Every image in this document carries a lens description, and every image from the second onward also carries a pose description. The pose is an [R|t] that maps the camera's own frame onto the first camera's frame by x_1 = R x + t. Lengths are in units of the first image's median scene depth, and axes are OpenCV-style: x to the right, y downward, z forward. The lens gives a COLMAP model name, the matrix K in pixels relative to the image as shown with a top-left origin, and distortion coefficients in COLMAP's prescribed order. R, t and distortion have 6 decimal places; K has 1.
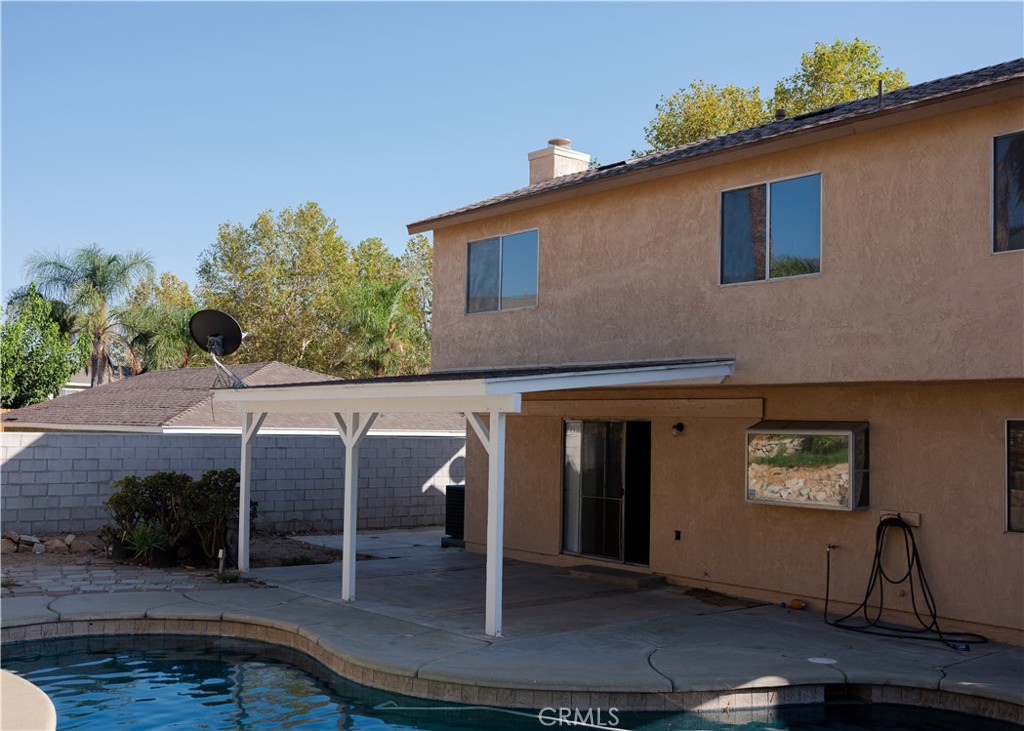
lens RADIAL K [[1099.8, 0, 517.6], [0, 1099.8, 369.0], [0, 0, 1]] dist [0.010927, 0.002570]
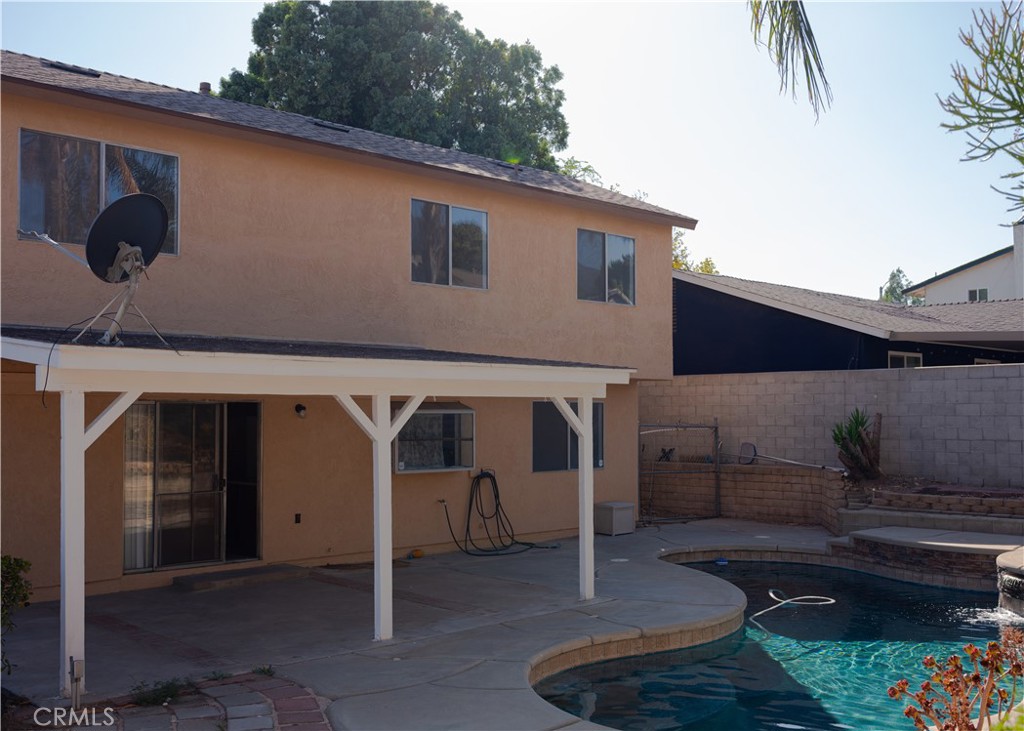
lens RADIAL K [[1099.8, 0, 517.6], [0, 1099.8, 369.0], [0, 0, 1]] dist [0.010927, 0.002570]
pose [[-0.109949, 0.022465, 0.993683, -0.982043], [-0.053489, 0.998162, -0.028485, 0.040614], [-0.992497, -0.056283, -0.108546, 1.055017]]
